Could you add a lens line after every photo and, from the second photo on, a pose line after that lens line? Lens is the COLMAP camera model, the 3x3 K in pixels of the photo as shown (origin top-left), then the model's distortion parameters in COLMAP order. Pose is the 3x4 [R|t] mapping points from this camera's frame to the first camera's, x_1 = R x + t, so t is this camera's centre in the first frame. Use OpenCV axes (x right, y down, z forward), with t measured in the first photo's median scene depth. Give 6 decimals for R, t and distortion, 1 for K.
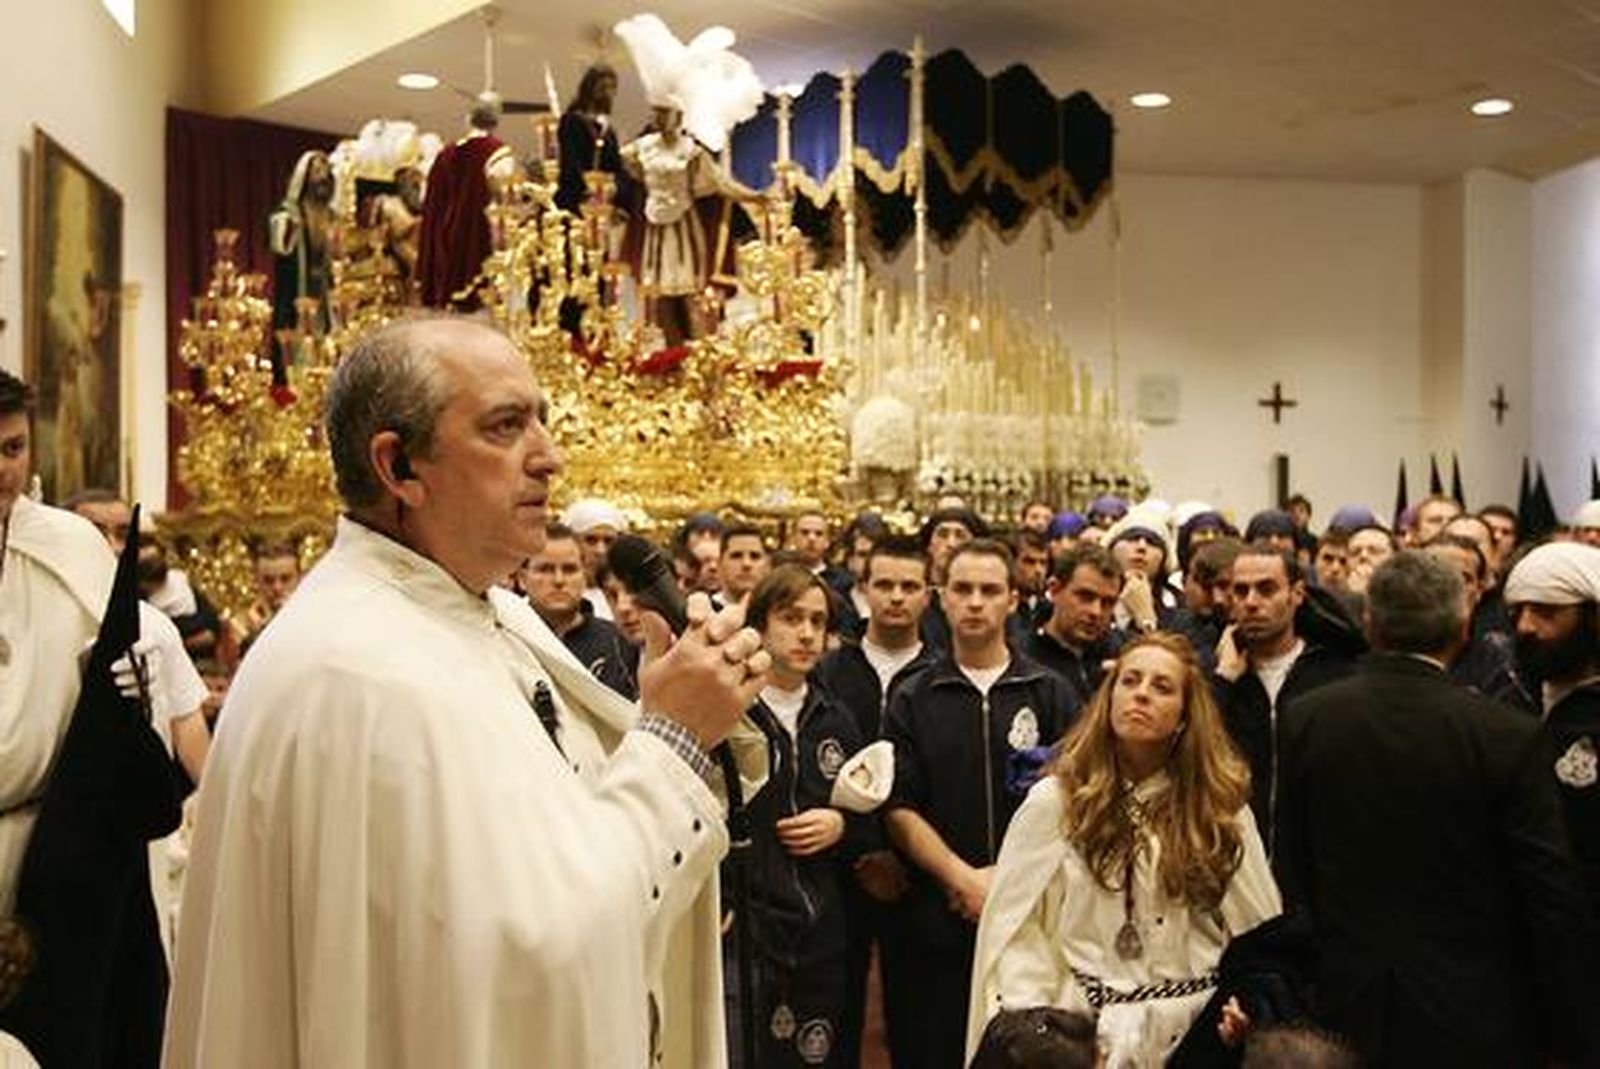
lens RADIAL K [[1532.7, 0, 800.0], [0, 1532.7, 534.5], [0, 0, 1]] dist [0.012020, 0.000720]
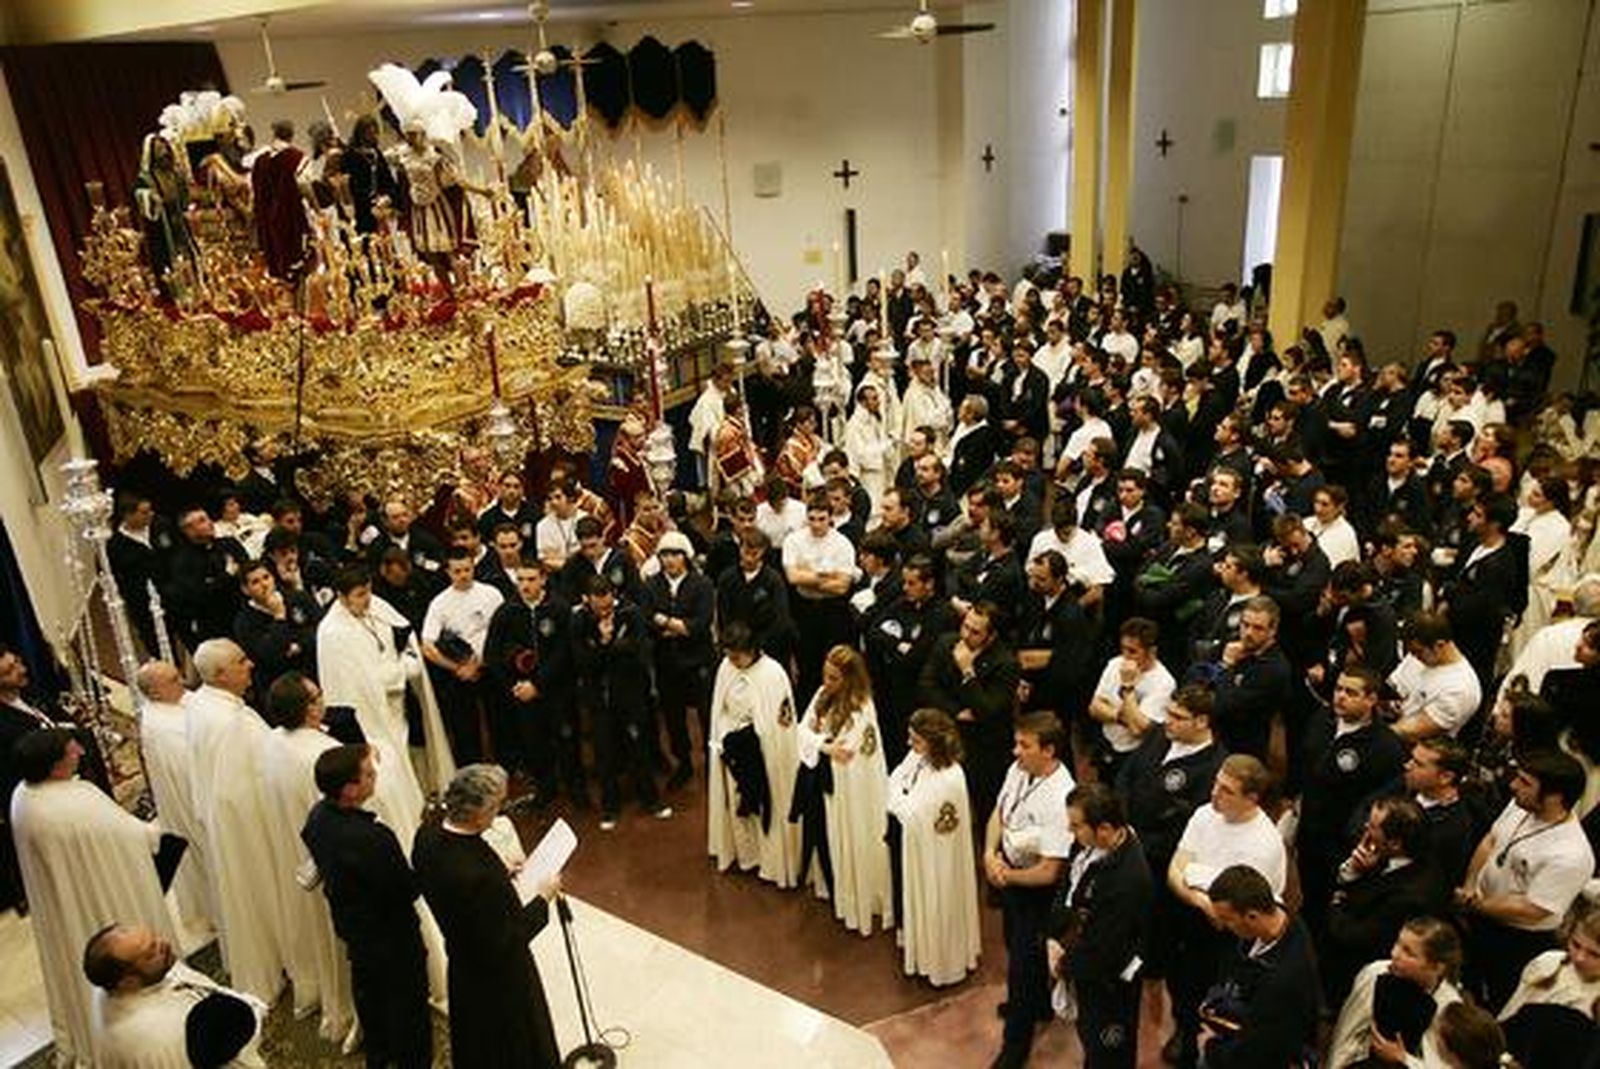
lens RADIAL K [[1157.5, 0, 800.0], [0, 1157.5, 534.5], [0, 0, 1]] dist [-0.002514, 0.004881]
pose [[0.974560, -0.126510, 0.185006, 0.021042], [0.053494, 0.932901, 0.356138, -0.267133], [-0.217647, -0.337181, 0.915936, -0.242468]]
